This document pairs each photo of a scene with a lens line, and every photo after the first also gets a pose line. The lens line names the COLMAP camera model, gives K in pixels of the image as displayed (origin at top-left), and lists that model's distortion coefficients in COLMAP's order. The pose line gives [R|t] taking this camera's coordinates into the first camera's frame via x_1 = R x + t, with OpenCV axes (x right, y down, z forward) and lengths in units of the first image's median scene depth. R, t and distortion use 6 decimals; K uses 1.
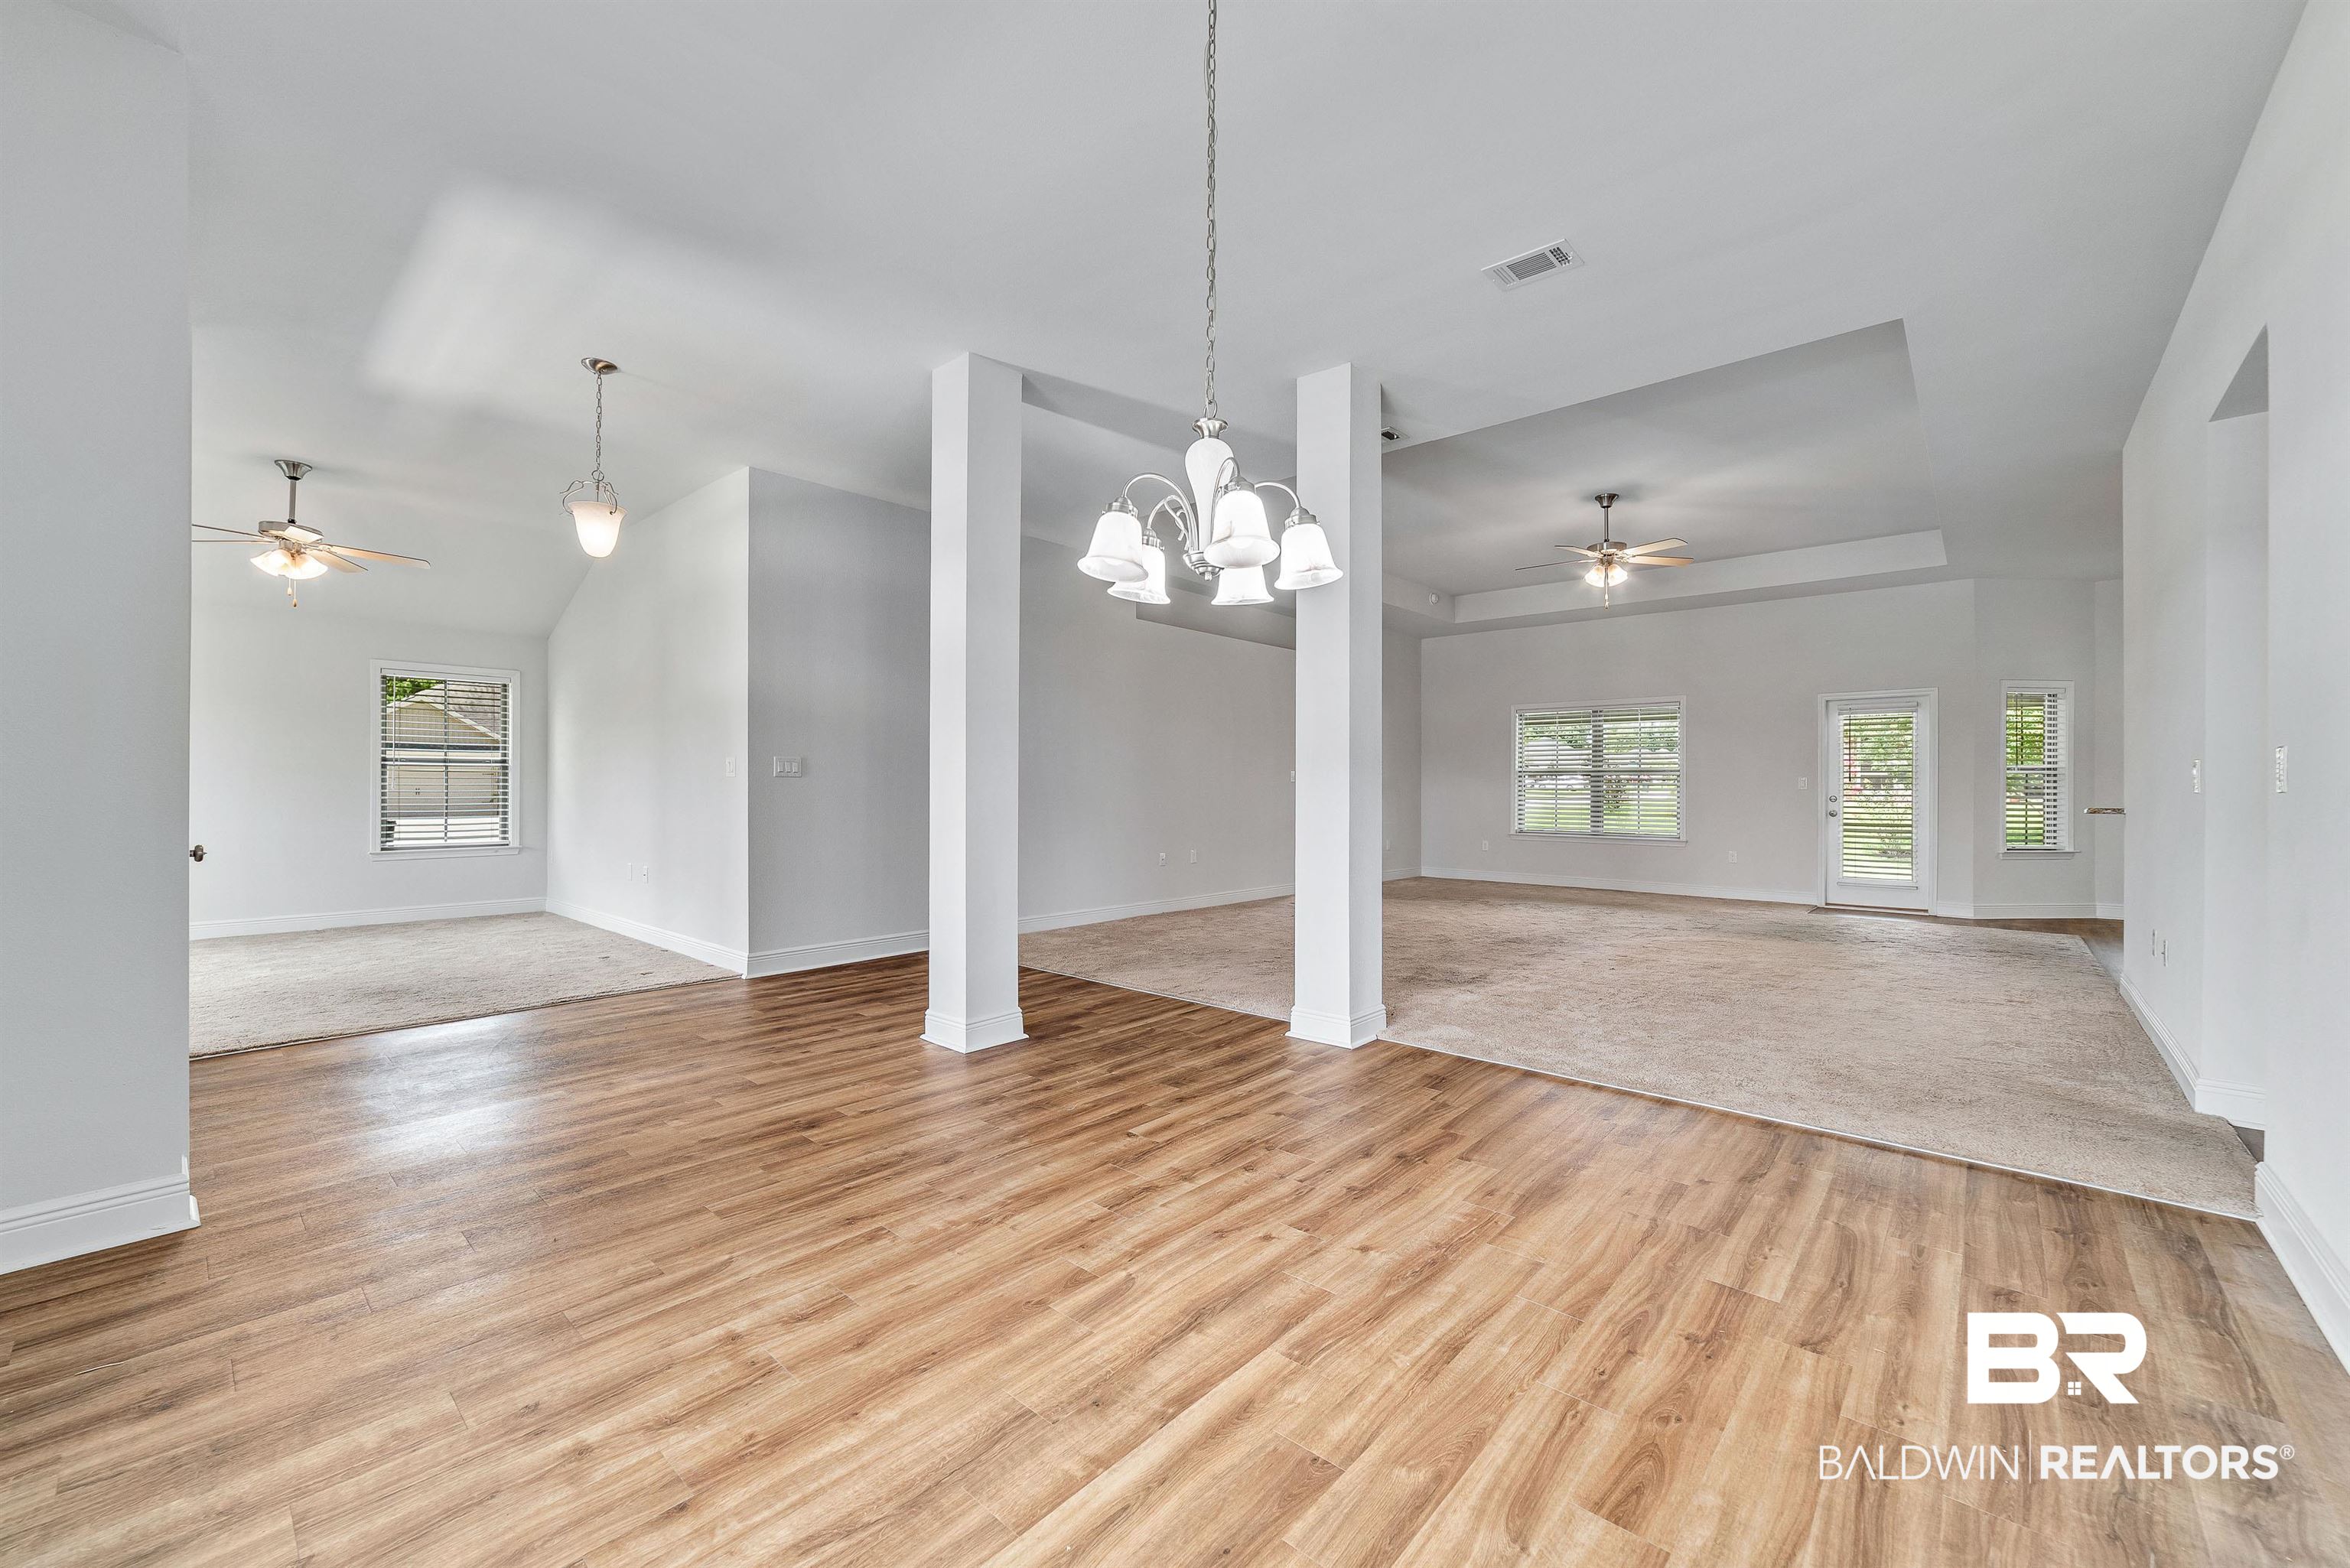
lens RADIAL K [[907.7, 0, 1174.7], [0, 907.7, 787.1], [0, 0, 1]] dist [-0.017657, 0.006753]
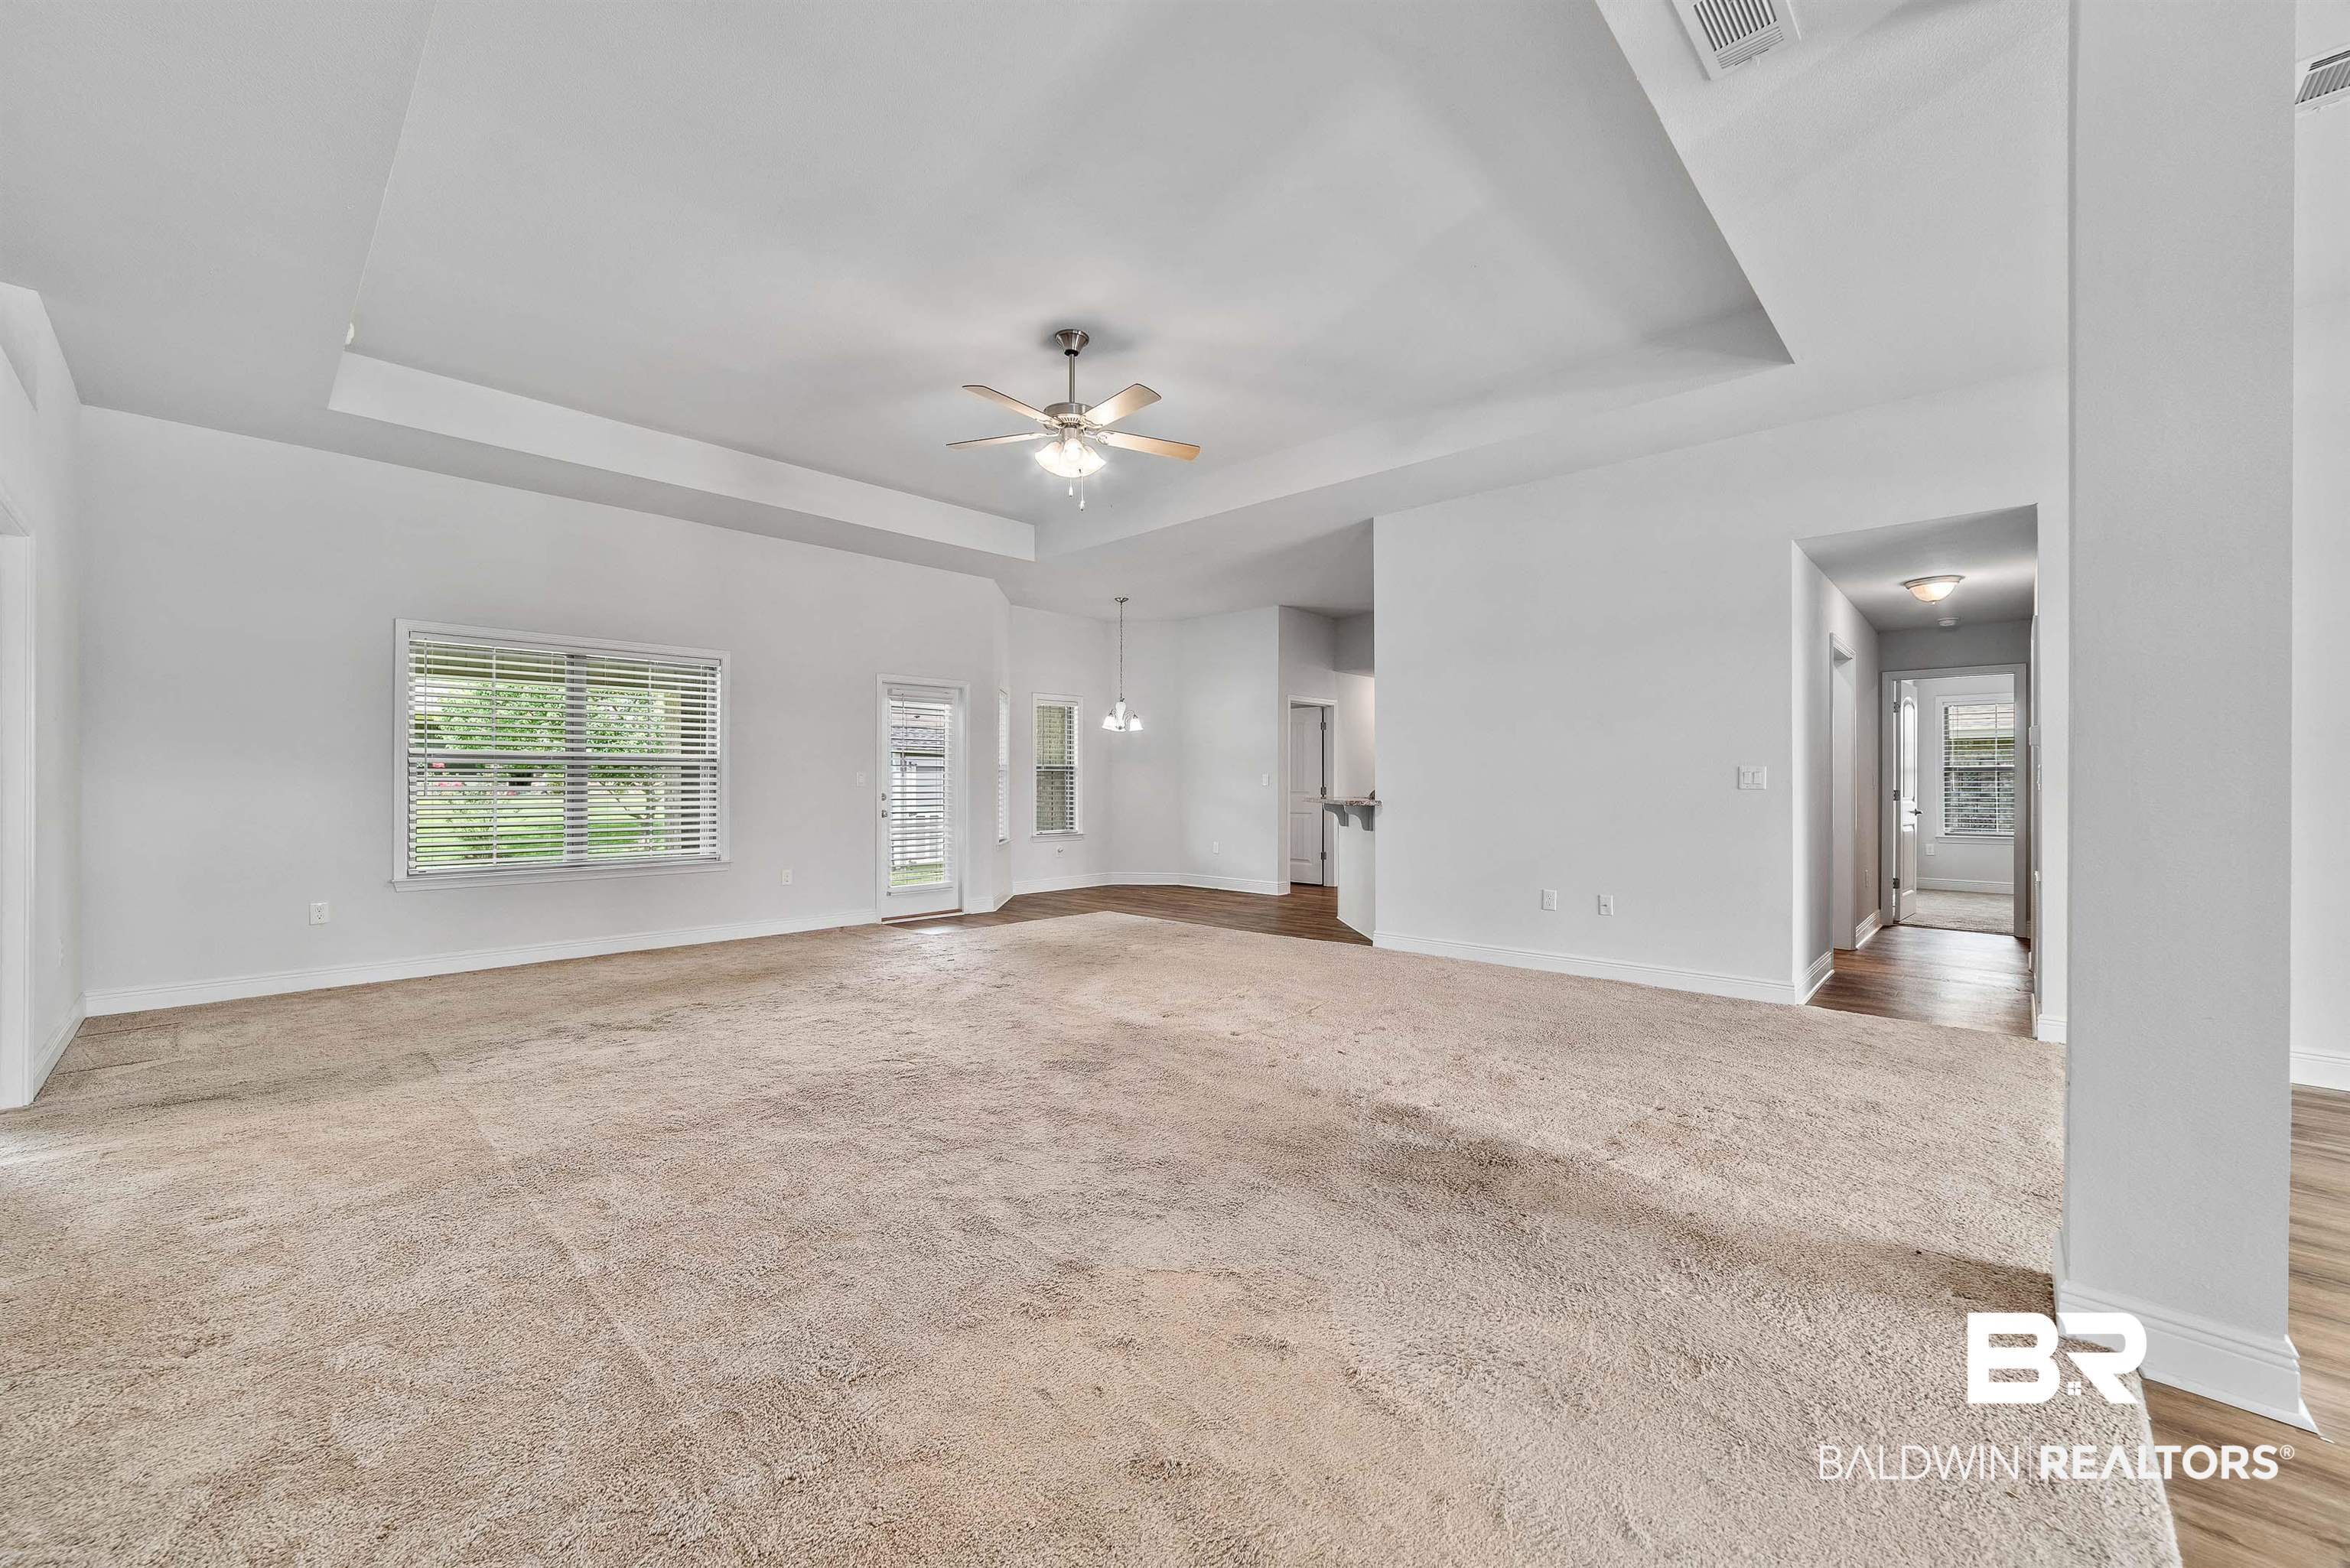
lens RADIAL K [[907.7, 0, 1168.3], [0, 907.7, 791.5], [0, 0, 1]] dist [-0.017657, 0.006753]
pose [[0.036418, -0.016225, 0.999205, -0.404431], [-0.000259, 0.999868, 0.016245, -0.018632], [-0.999337, -0.000851, 0.036409, 2.176630]]
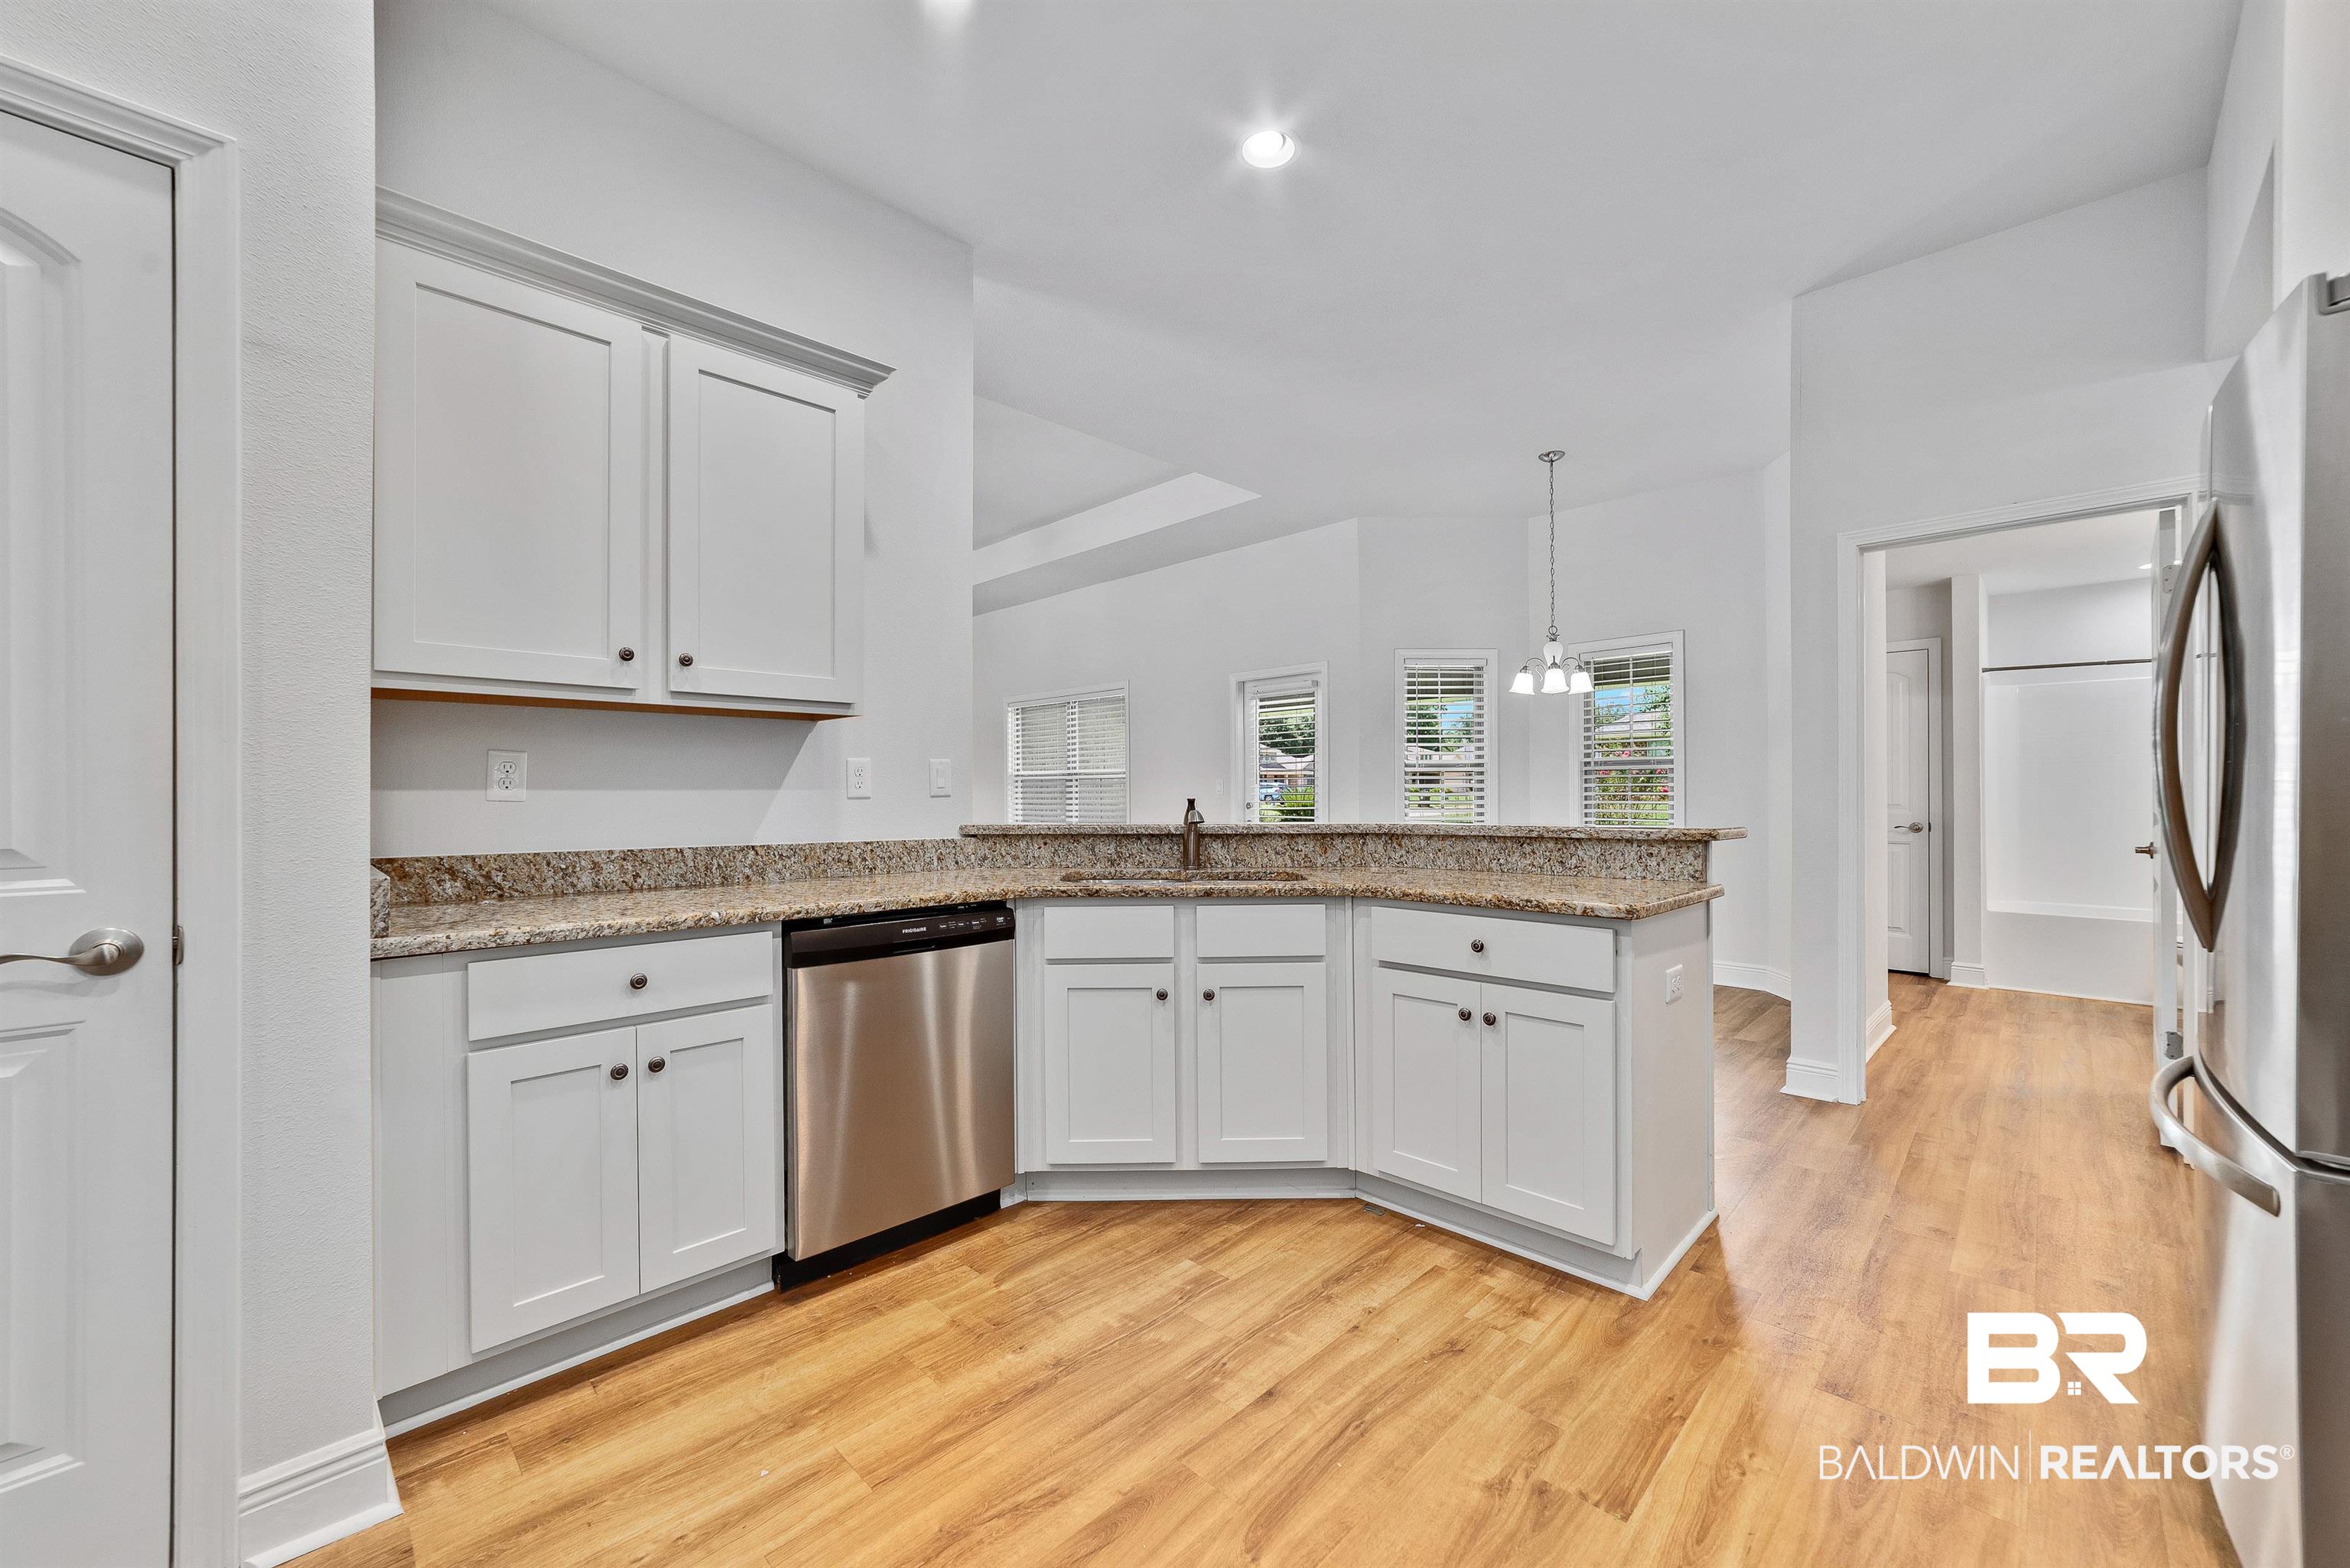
lens RADIAL K [[907.7, 0, 1175.6], [0, 907.7, 790.9], [0, 0, 1]] dist [-0.017657, 0.006753]
pose [[0.998940, -0.005395, -0.045711, 2.184332], [0.005192, 0.999976, -0.004557, 0.008984], [0.045735, 0.004315, 0.998944, 0.641365]]
